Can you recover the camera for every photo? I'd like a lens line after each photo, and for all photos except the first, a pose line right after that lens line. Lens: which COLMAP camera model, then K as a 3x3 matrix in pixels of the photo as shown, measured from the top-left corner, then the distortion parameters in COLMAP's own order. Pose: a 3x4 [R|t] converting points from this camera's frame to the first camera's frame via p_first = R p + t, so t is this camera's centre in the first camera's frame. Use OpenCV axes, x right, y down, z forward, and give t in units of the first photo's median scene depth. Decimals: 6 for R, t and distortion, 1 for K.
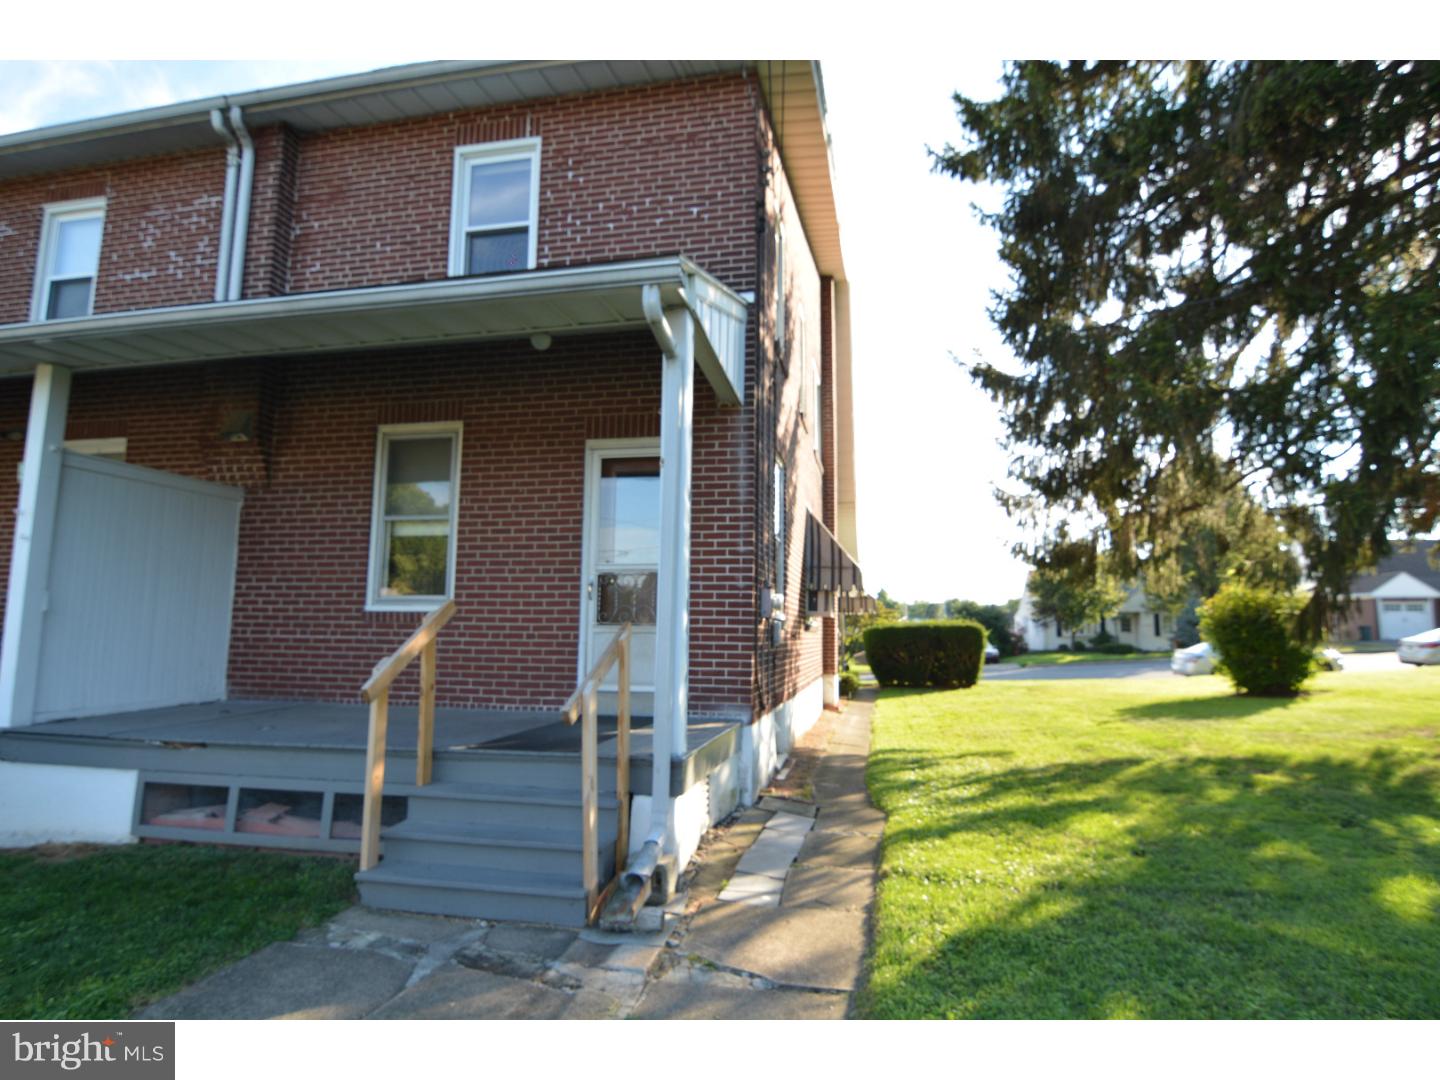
lens RADIAL K [[797.6, 0, 721.2], [0, 797.6, 540.6], [0, 0, 1]] dist [-0.000092, -0.000286]
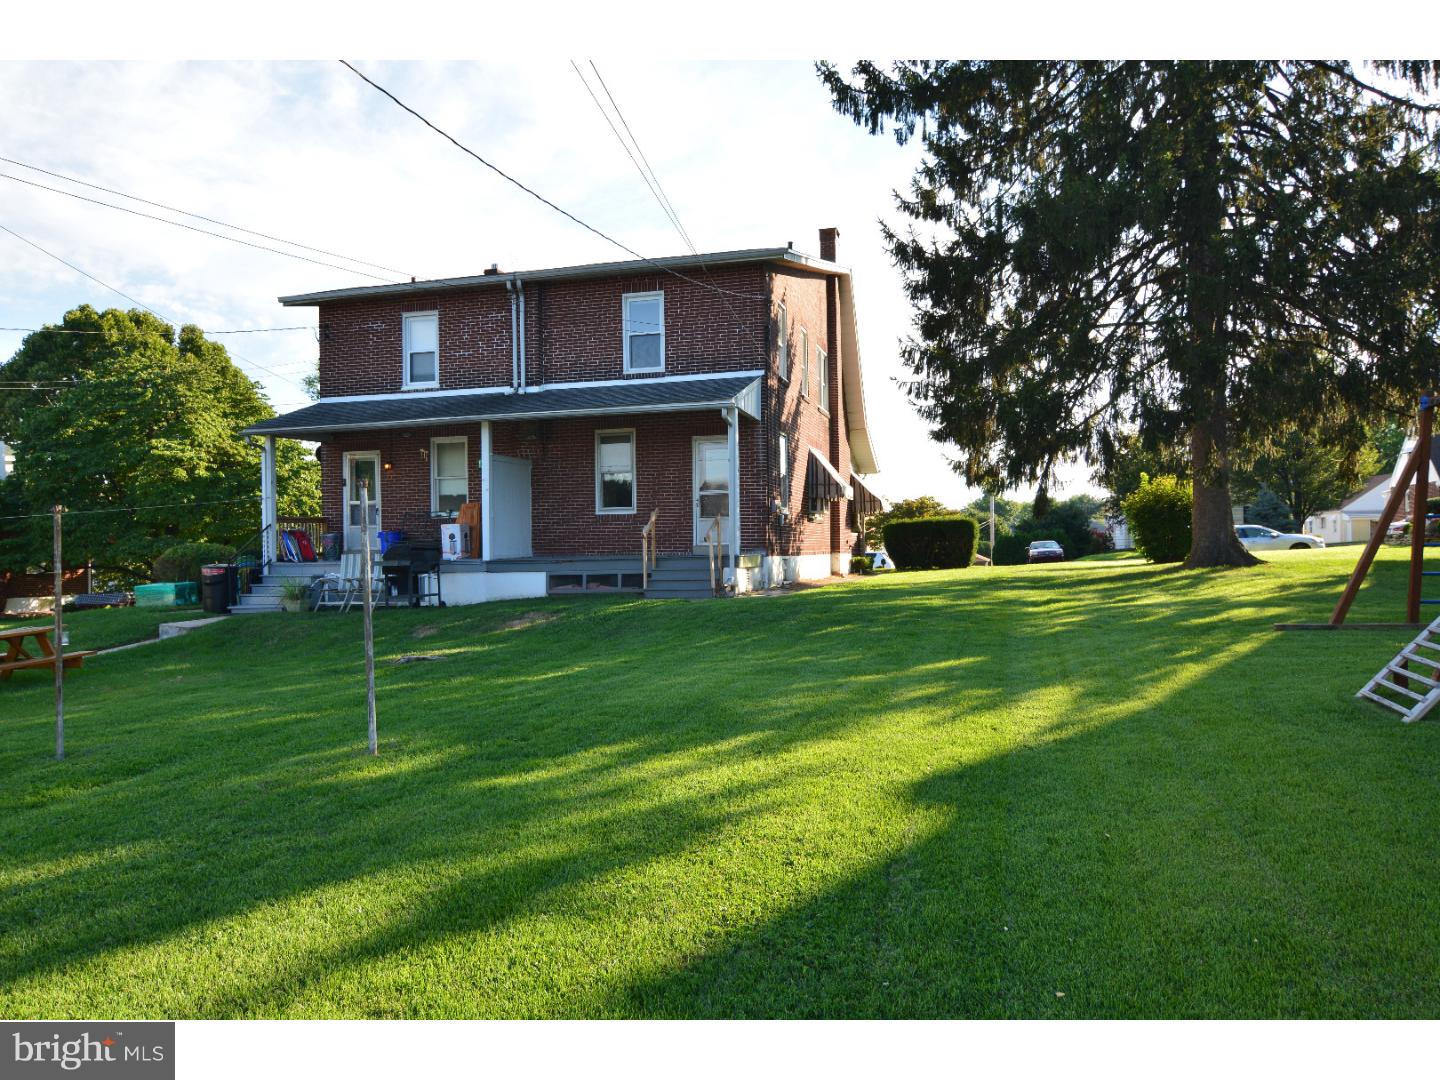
lens RADIAL K [[1009.8, 0, 720.1], [0, 1009.8, 541.6], [0, 0, 1]] dist [-0.001222, -0.000108]
pose [[0.997416, -0.028003, -0.066157, 0.082519], [0.034965, 0.993693, 0.106542, -0.119783], [0.062756, -0.108580, 0.992105, -1.702241]]
